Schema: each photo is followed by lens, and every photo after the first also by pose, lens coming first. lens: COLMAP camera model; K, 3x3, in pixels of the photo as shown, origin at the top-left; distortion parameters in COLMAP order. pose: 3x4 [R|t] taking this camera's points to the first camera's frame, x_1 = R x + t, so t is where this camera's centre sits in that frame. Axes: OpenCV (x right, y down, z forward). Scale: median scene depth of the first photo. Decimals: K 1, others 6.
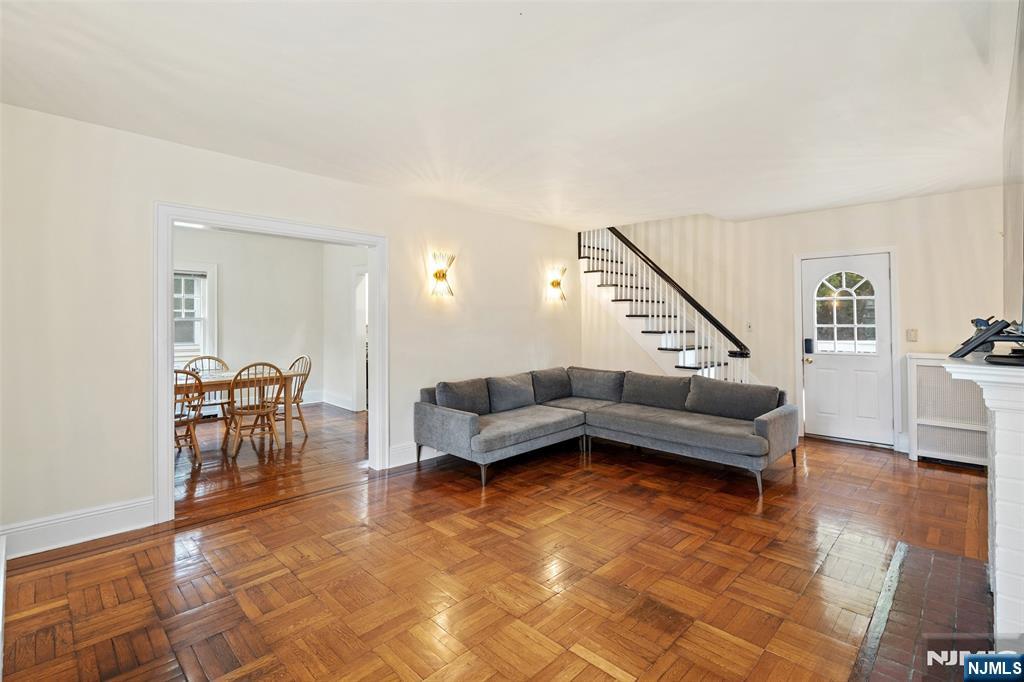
lens RADIAL K [[475.4, 0, 515.6], [0, 475.4, 315.0], [0, 0, 1]] dist [0.000627, 0.000148]
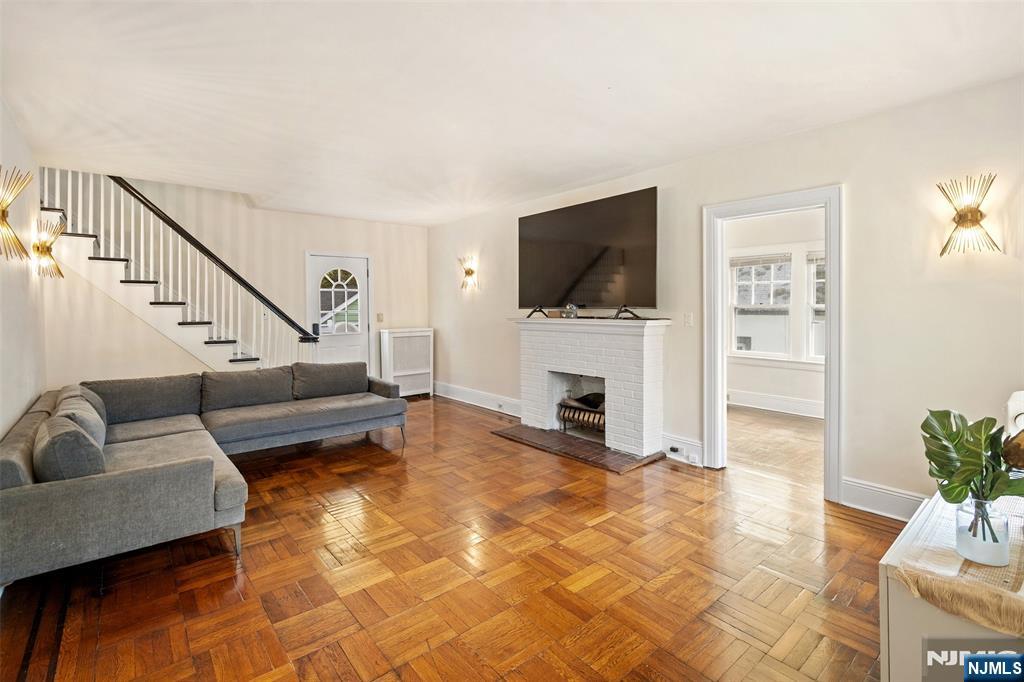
lens RADIAL K [[475.4, 0, 512.9], [0, 475.4, 309.4], [0, 0, 1]] dist [0.000627, 0.000148]
pose [[0.099384, -0.007688, 0.995019, -0.528846], [-0.002889, 0.999964, 0.008015, 0.004941], [-0.995045, -0.003671, 0.099358, 0.418337]]
